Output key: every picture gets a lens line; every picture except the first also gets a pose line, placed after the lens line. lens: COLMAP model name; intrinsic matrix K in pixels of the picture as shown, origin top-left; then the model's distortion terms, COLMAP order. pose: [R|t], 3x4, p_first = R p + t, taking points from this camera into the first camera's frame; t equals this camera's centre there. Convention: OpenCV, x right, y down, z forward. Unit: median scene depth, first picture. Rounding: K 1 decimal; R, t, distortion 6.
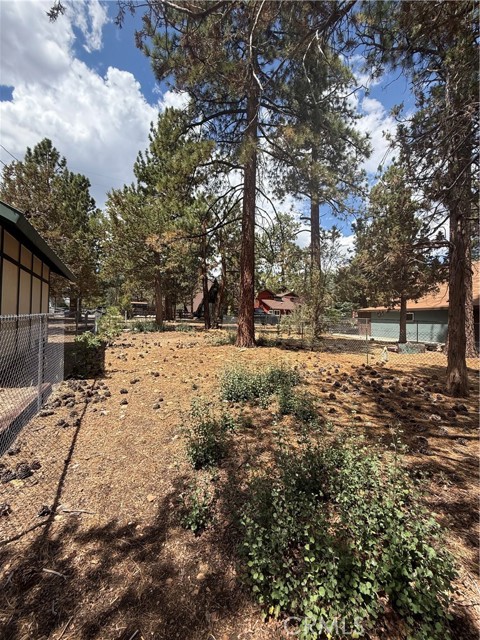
lens RADIAL K [[257.5, 0, 240.1], [0, 257.5, 319.1], [0, 0, 1]] dist [0.001783, 0.000151]
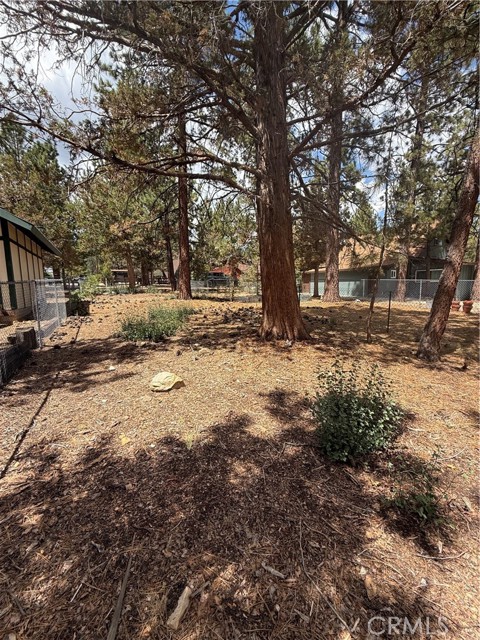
lens RADIAL K [[257.5, 0, 239.7], [0, 257.5, 318.6], [0, 0, 1]] dist [0.001783, 0.000151]
pose [[0.998513, -0.036009, 0.040935, 0.150099], [0.030199, 0.990436, 0.134628, 0.013915], [-0.045391, -0.133191, 0.990050, -0.280416]]
